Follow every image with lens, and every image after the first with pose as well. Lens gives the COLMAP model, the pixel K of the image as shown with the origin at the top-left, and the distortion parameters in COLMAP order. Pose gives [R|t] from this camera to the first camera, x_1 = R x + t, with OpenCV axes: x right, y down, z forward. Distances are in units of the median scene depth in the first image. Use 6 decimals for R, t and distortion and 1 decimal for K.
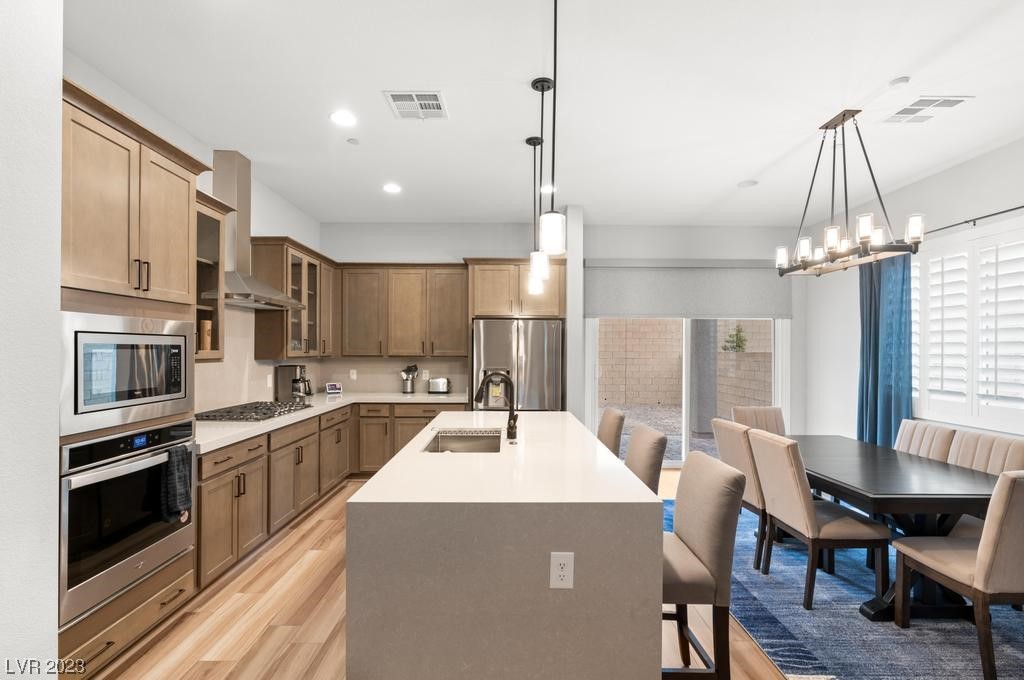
lens RADIAL K [[464.8, 0, 516.9], [0, 464.8, 348.8], [0, 0, 1]] dist [-0.011892, 0.005142]
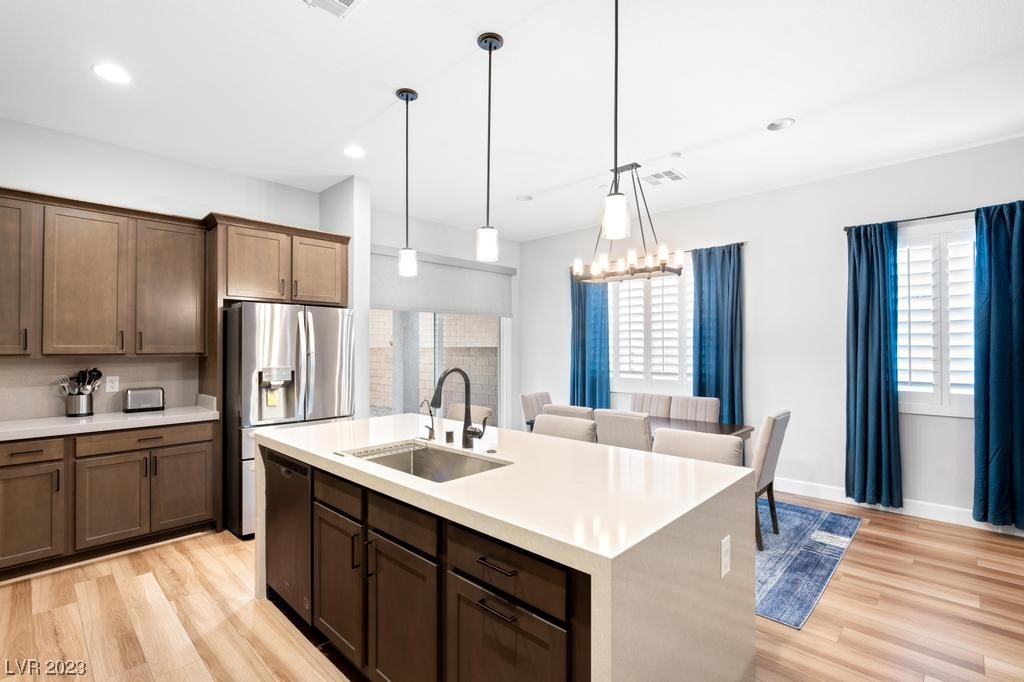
lens RADIAL K [[464.8, 0, 514.8], [0, 464.8, 342.2], [0, 0, 1]] dist [-0.011892, 0.005142]
pose [[0.697588, 0.001714, 0.716498, -0.289500], [0.004337, 0.999969, -0.006615, 0.006072], [-0.716486, 0.007722, 0.697558, 0.185672]]
